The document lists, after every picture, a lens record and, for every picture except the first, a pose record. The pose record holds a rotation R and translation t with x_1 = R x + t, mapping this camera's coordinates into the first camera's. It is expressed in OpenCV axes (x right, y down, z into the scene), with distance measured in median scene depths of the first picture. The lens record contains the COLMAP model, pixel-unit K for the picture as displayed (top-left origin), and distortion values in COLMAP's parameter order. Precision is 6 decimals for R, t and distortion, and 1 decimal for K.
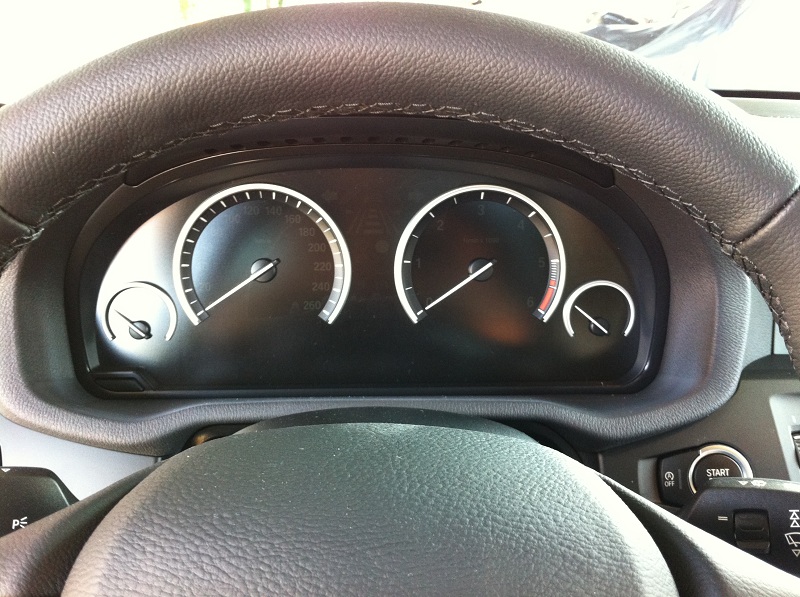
lens RADIAL K [[813.3, 0, 395.8], [0, 813.3, 303.7], [0, 0, 1]] dist [0.007987, 0.000000]
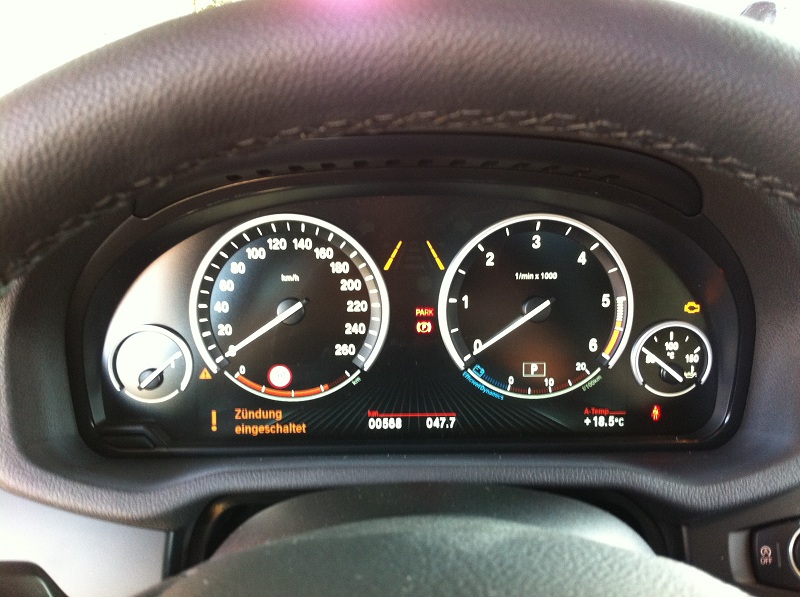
lens RADIAL K [[813.3, 0, 402.6], [0, 813.3, 296.7], [0, 0, 1]] dist [0.007987, 0.000000]
pose [[0.999917, -0.004585, -0.012074, -0.034640], [0.004107, 0.999216, -0.039367, -0.024311], [0.012245, 0.039314, 0.999152, 0.133440]]
